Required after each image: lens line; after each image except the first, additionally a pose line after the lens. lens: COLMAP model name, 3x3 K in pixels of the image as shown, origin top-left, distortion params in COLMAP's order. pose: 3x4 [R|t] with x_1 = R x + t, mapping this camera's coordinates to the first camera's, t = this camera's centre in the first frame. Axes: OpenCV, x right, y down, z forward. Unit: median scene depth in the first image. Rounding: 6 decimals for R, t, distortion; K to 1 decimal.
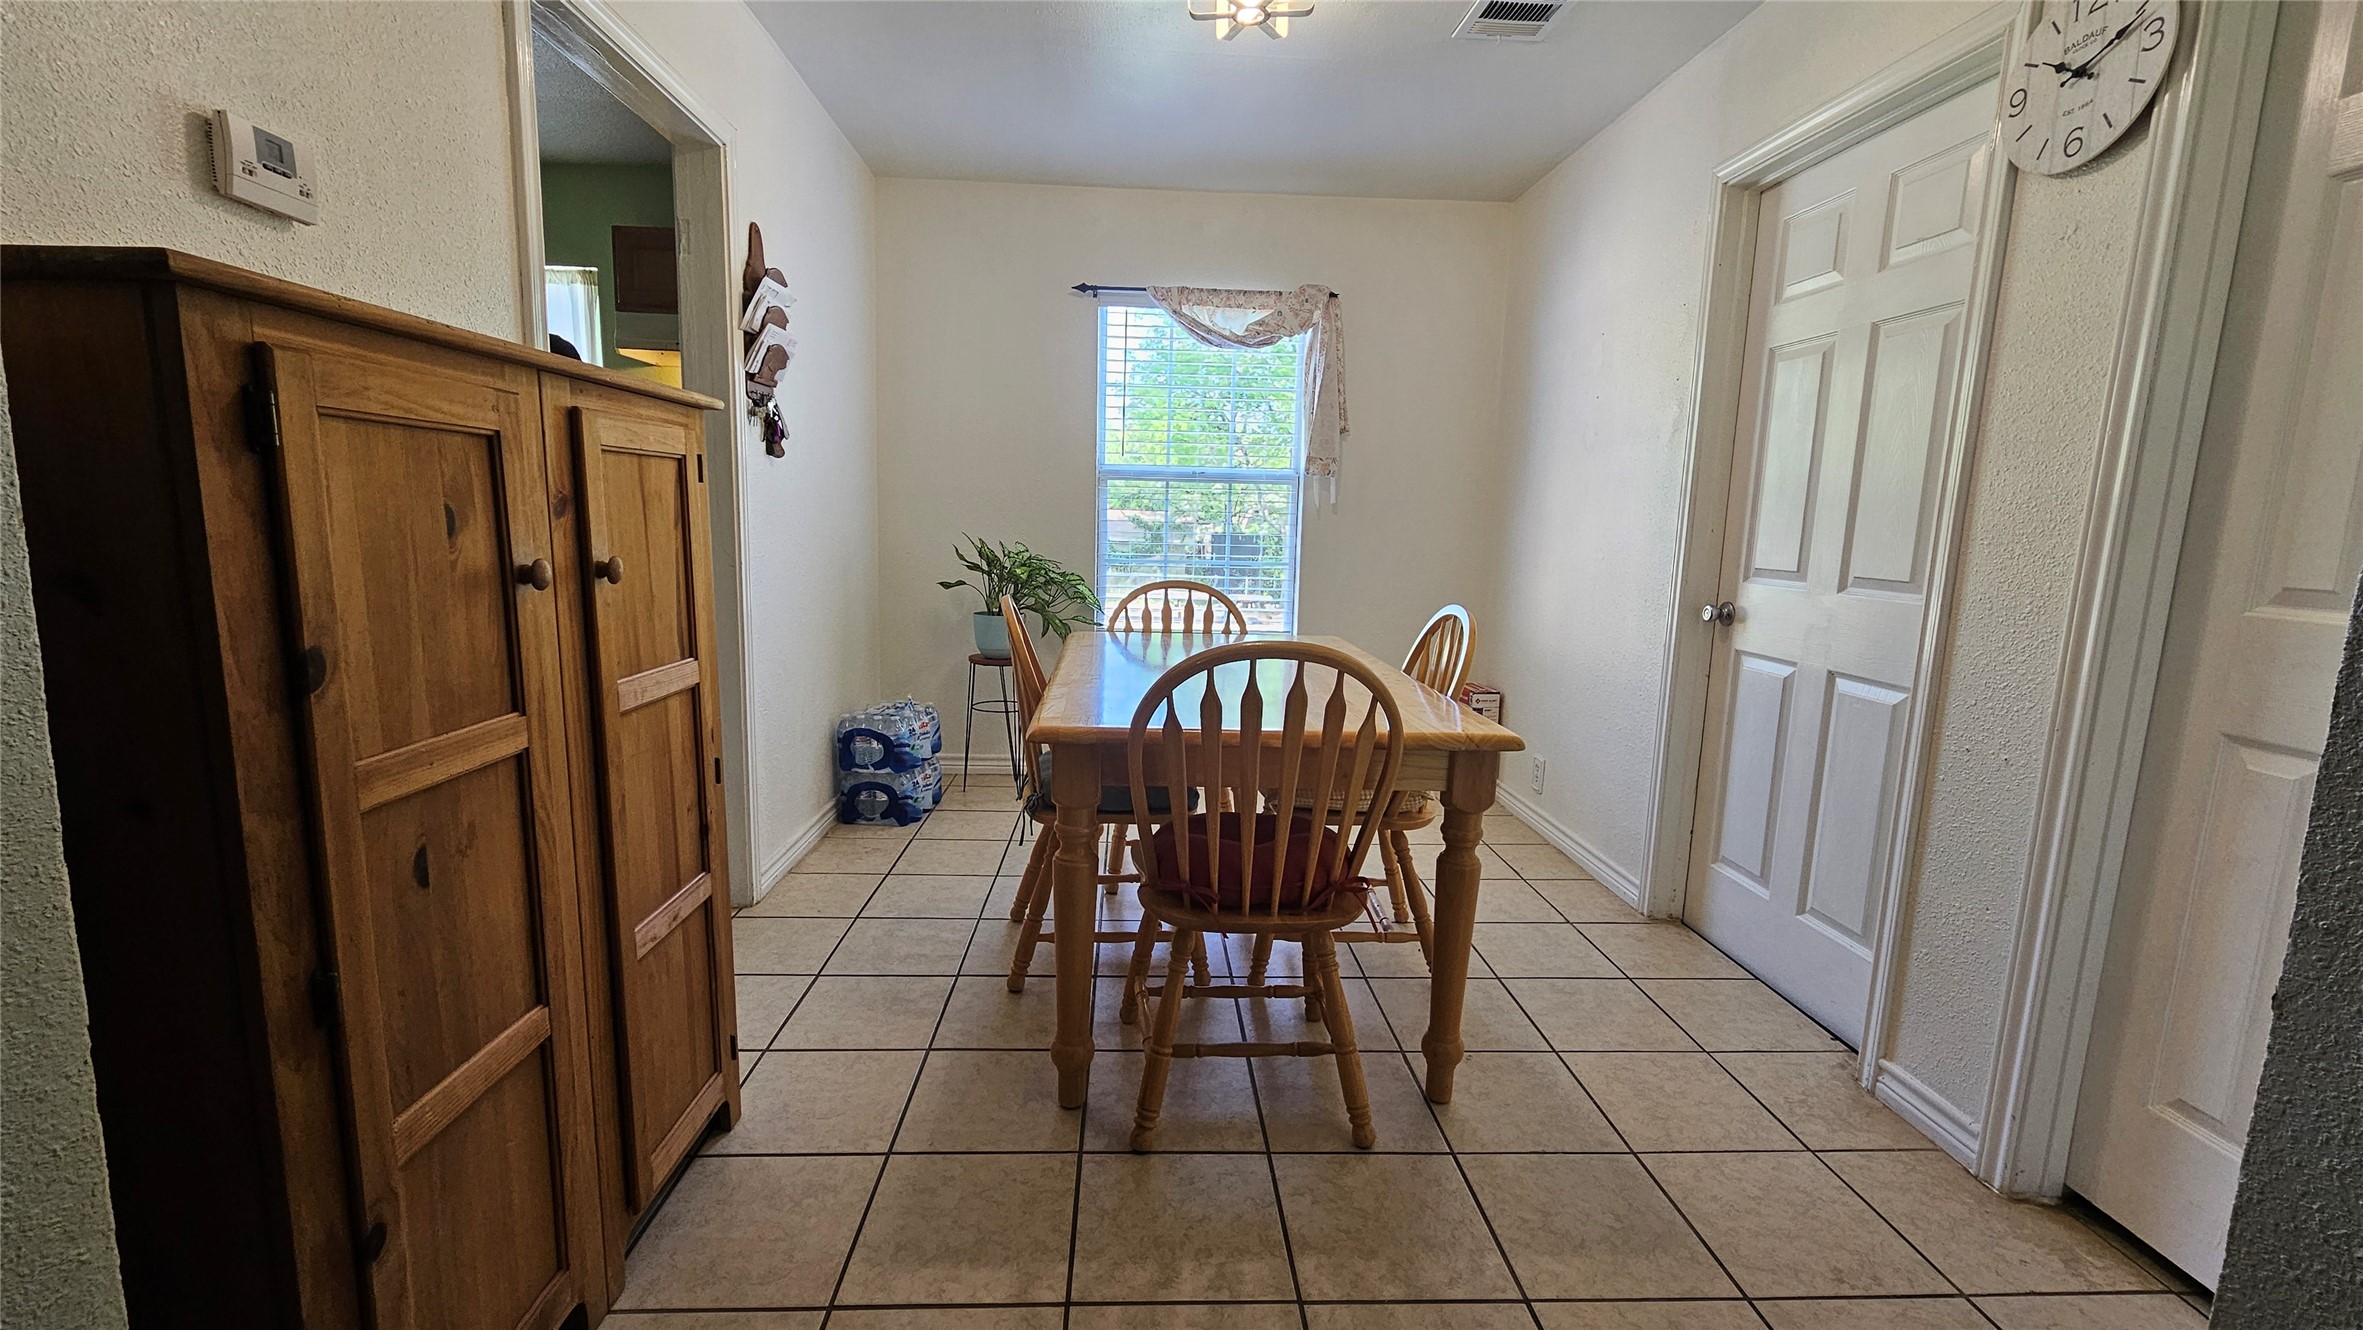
lens RADIAL K [[974.5, 0, 1176.7], [0, 974.5, 648.5], [0, 0, 1]] dist [-0.000532, -0.000074]
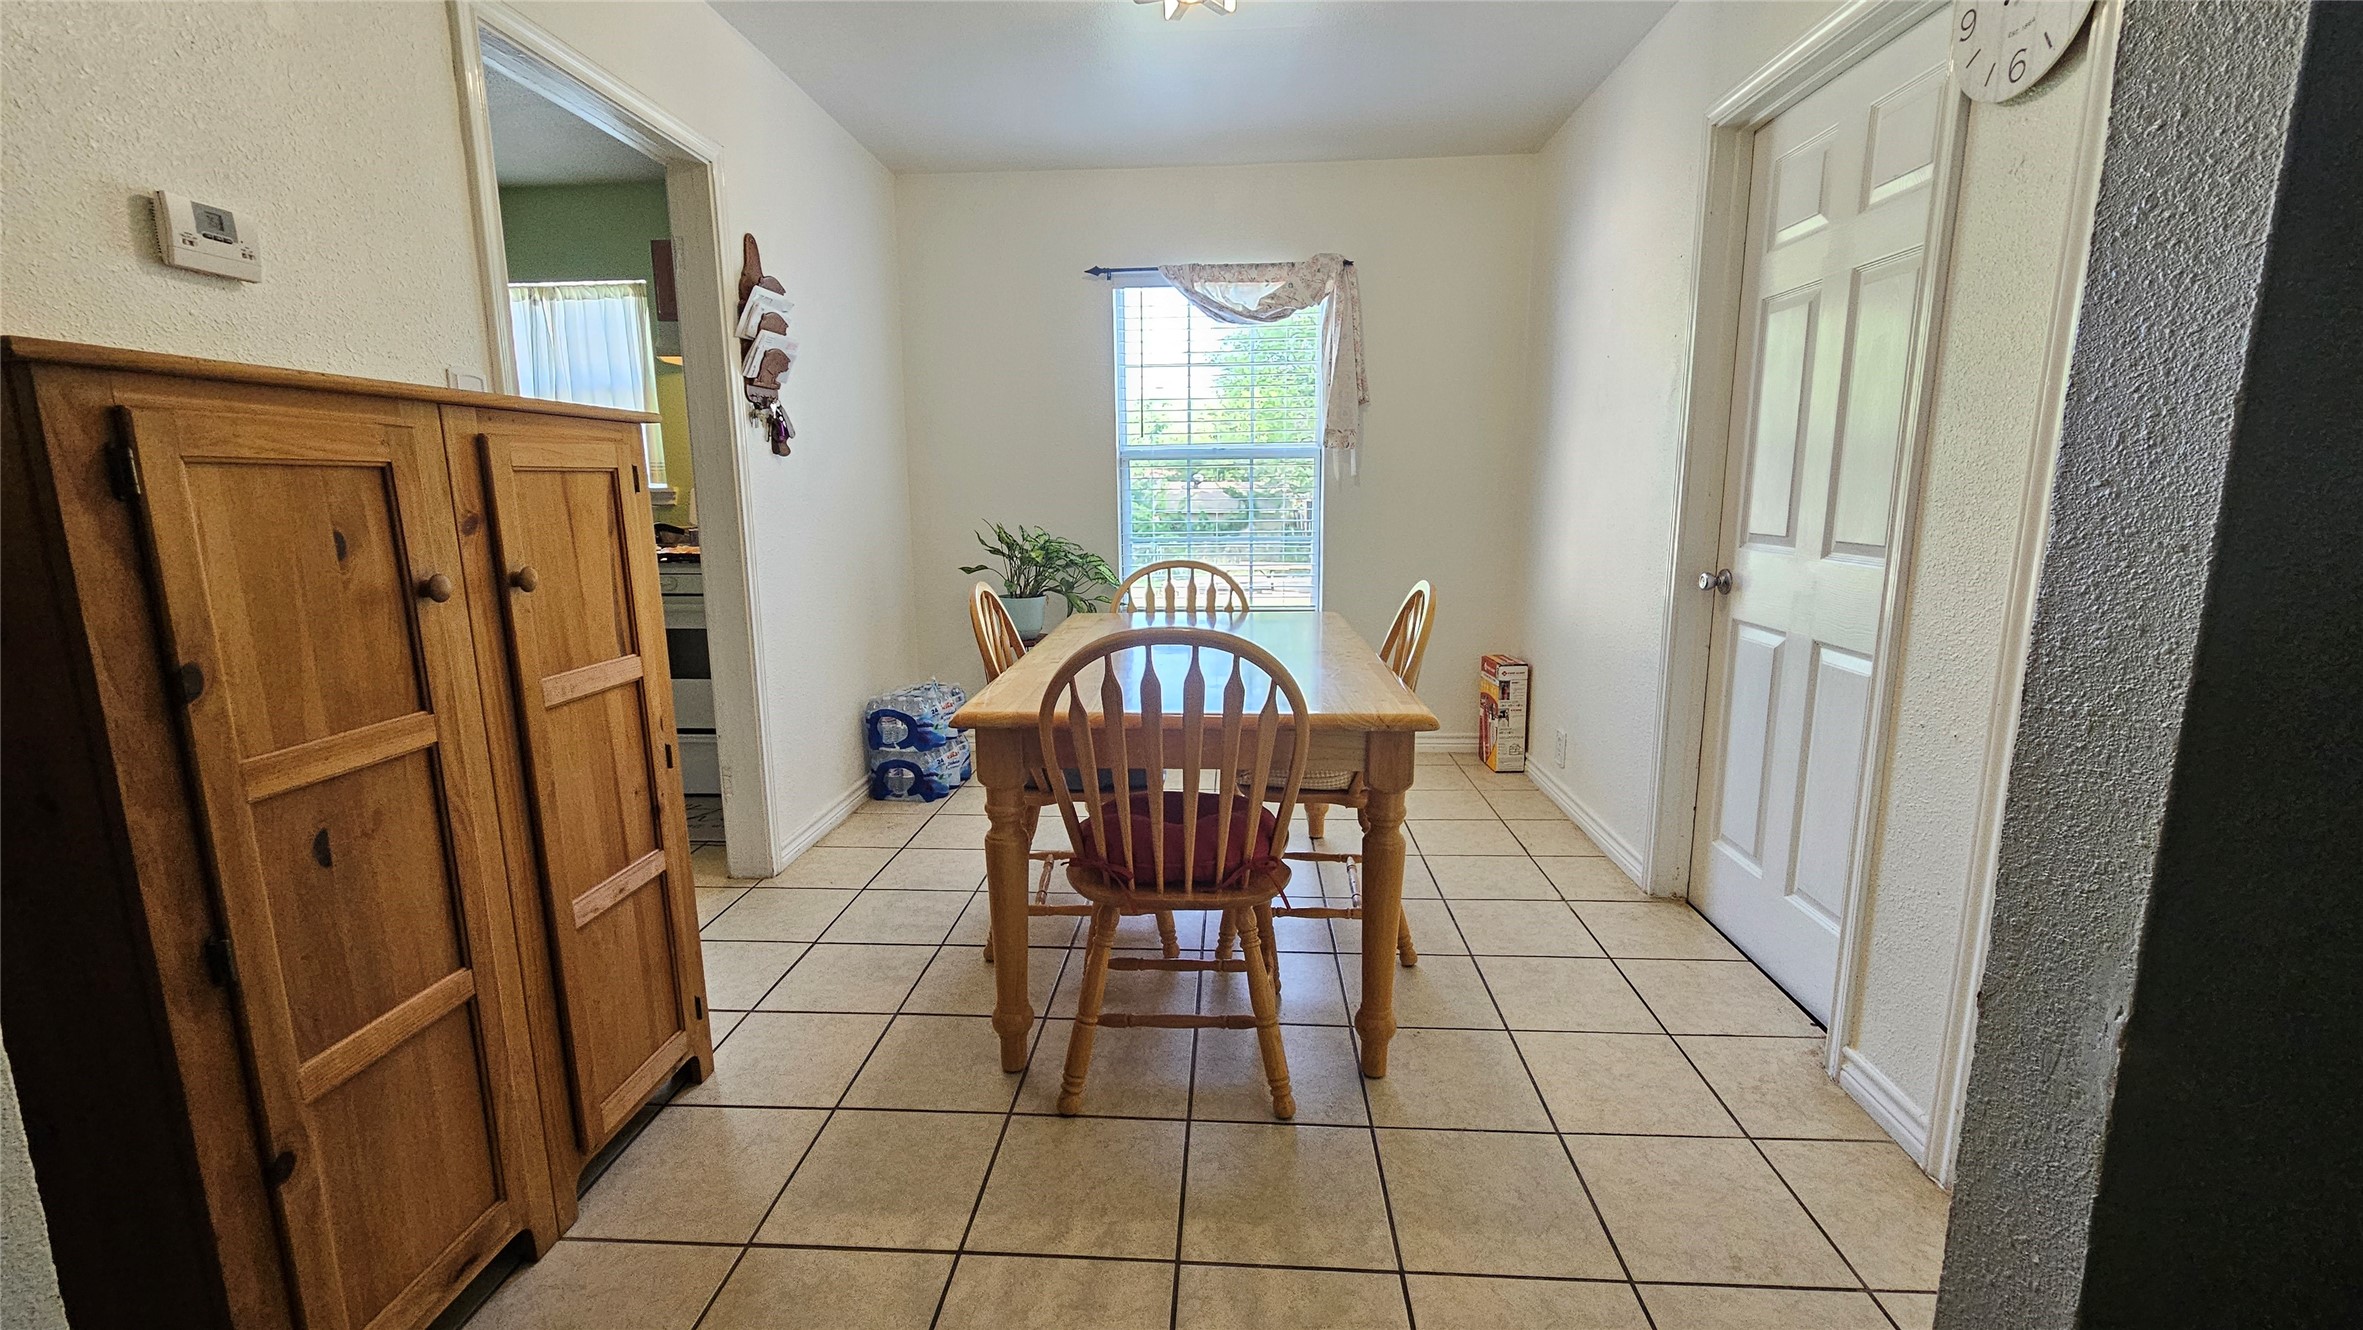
lens RADIAL K [[974.5, 0, 1176.1], [0, 974.5, 648.0], [0, 0, 1]] dist [-0.000532, -0.000074]
pose [[0.993751, -0.018617, -0.110052, 0.207234], [0.021787, 0.999380, 0.027671, -0.012970], [0.109469, -0.029895, 0.993541, -0.015201]]
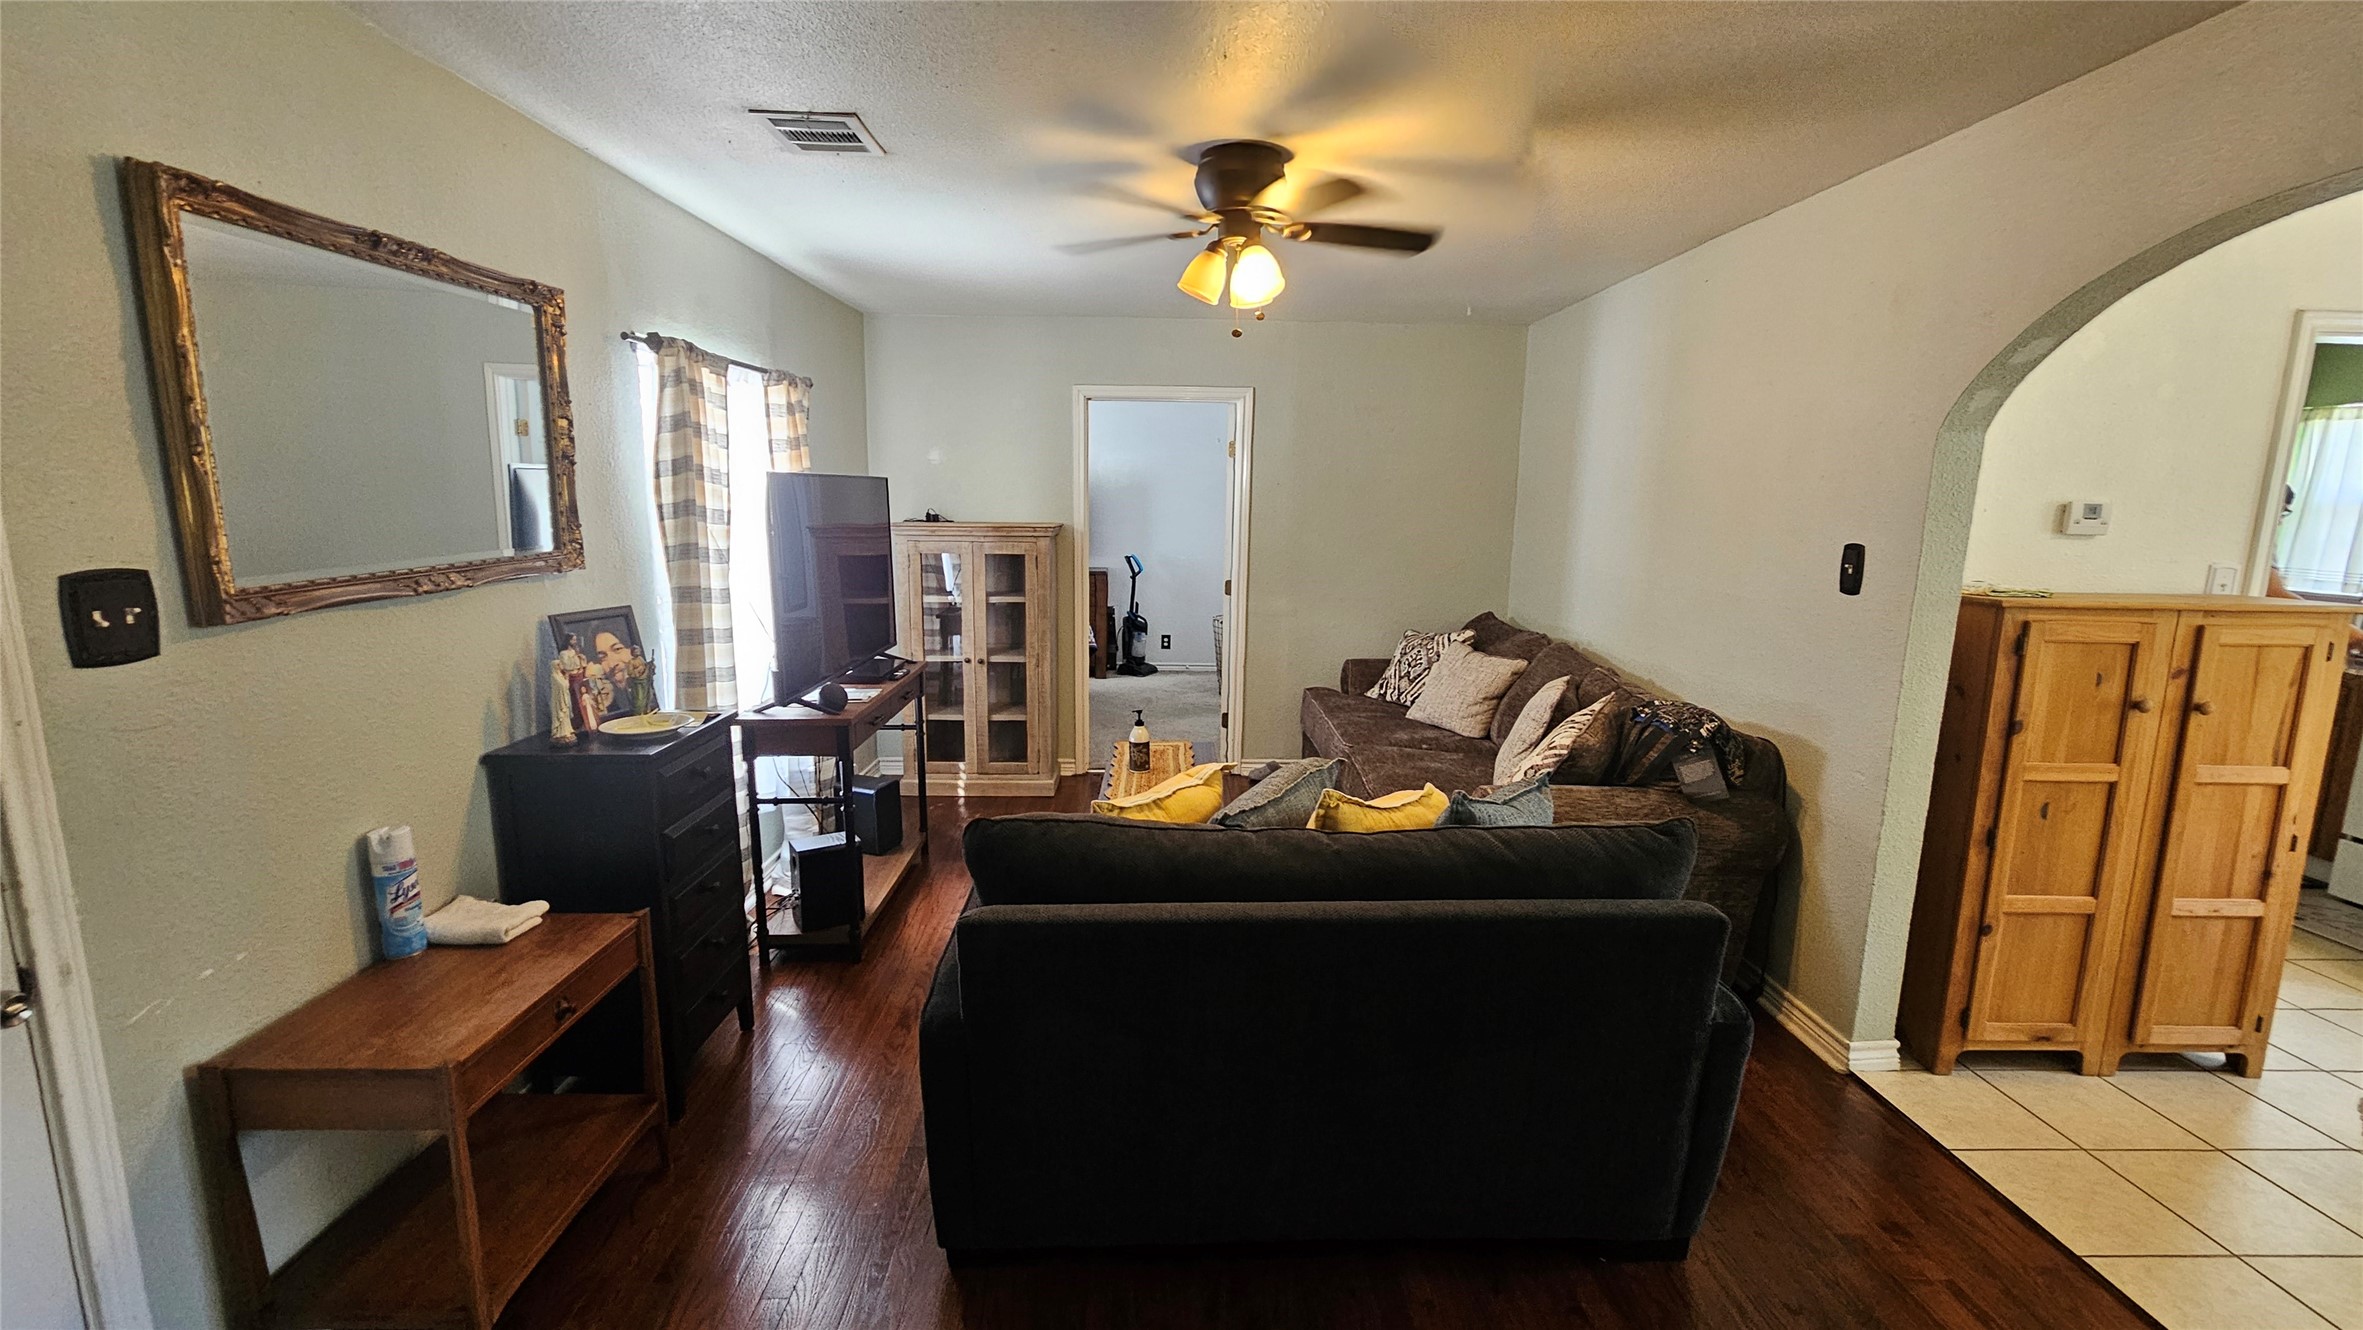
lens RADIAL K [[974.5, 0, 1182.4], [0, 974.5, 665.9], [0, 0, 1]] dist [-0.000532, -0.000074]
pose [[-0.020853, 0.141556, -0.989711, 1.015858], [-0.154062, 0.977647, 0.143077, -0.095106], [0.987841, 0.155461, 0.001422, -0.755682]]
